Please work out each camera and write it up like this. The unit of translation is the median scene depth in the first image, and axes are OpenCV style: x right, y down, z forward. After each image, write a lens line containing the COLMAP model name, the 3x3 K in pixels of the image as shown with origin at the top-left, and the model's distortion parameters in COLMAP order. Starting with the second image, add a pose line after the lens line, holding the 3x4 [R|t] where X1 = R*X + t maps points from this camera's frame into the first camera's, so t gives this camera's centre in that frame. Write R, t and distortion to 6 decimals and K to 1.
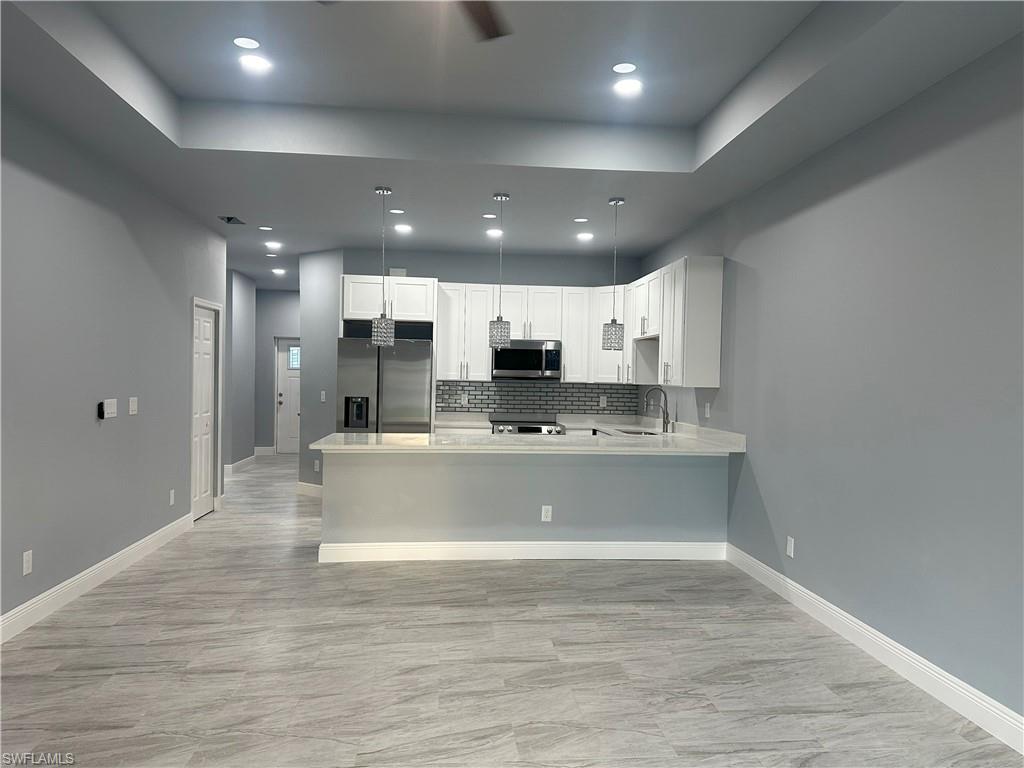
lens RADIAL K [[728.6, 0, 514.8], [0, 728.6, 383.6], [0, 0, 1]] dist [0.046767, -0.056358]
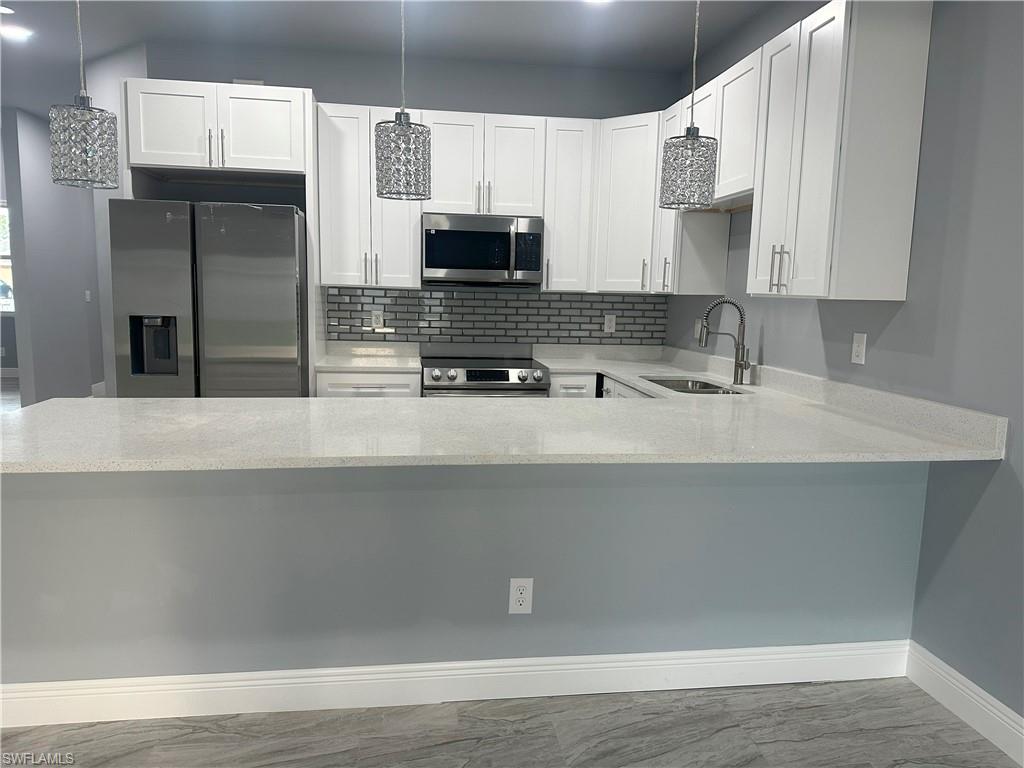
lens RADIAL K [[728.6, 0, 511.5], [0, 728.6, 409.3], [0, 0, 1]] dist [0.046767, -0.056358]
pose [[0.999061, -0.003146, 0.043205, 0.013757], [-0.003532, 0.988122, 0.153633, 0.002244], [-0.043175, -0.153642, 0.987183, 0.415239]]
